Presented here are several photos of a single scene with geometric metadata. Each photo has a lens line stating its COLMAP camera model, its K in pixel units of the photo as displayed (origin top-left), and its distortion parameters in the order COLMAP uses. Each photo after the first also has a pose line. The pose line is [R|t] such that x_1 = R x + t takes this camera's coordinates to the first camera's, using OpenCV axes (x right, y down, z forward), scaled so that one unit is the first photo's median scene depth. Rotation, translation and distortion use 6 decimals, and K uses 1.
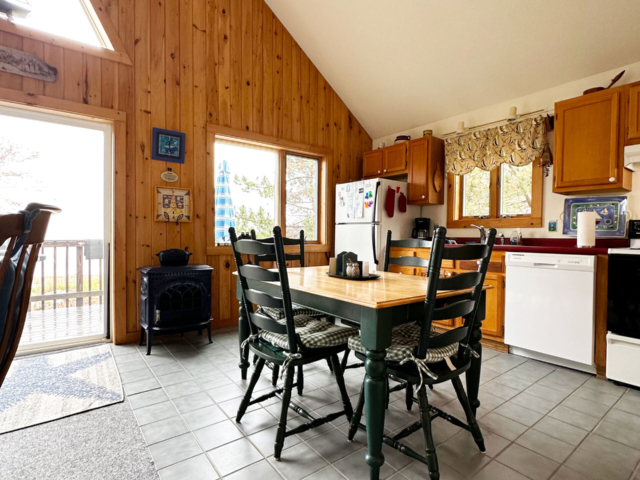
lens RADIAL K [[339.1, 0, 323.3], [0, 339.1, 241.9], [0, 0, 1]] dist [-0.002491, 0.003357]
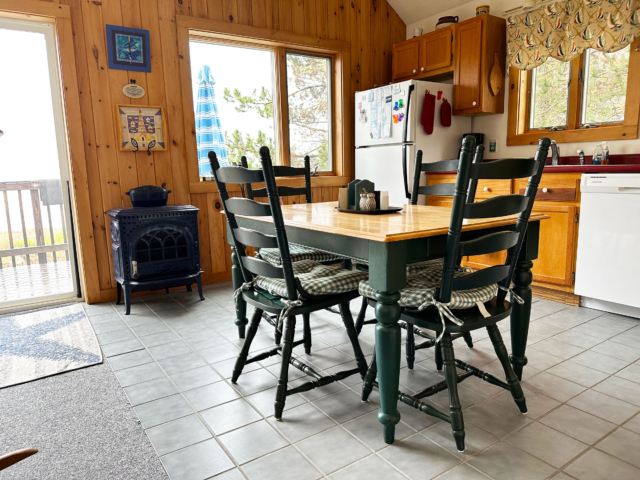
lens RADIAL K [[452.3, 0, 320.5], [0, 452.3, 242.5], [0, 0, 1]] dist [0.030093, -0.033831]
pose [[0.997212, -0.025170, -0.070254, 0.031804], [0.034927, 0.989350, 0.141301, 0.015853], [0.065949, -0.143361, 0.987471, -0.037862]]
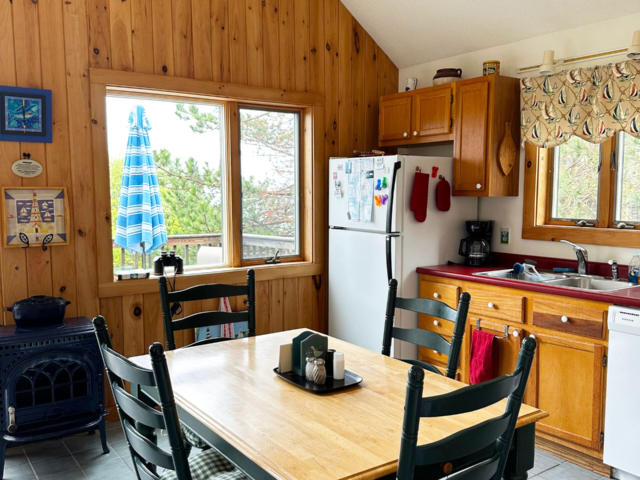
lens RADIAL K [[598.6, 0, 324.8], [0, 598.6, 243.8], [0, 0, 1]] dist [0.021343, 0.000000]
pose [[0.999086, -0.007640, -0.042060, 0.097726], [0.010816, 0.997064, 0.075802, -0.140454], [0.041358, -0.076188, 0.996235, -0.010629]]
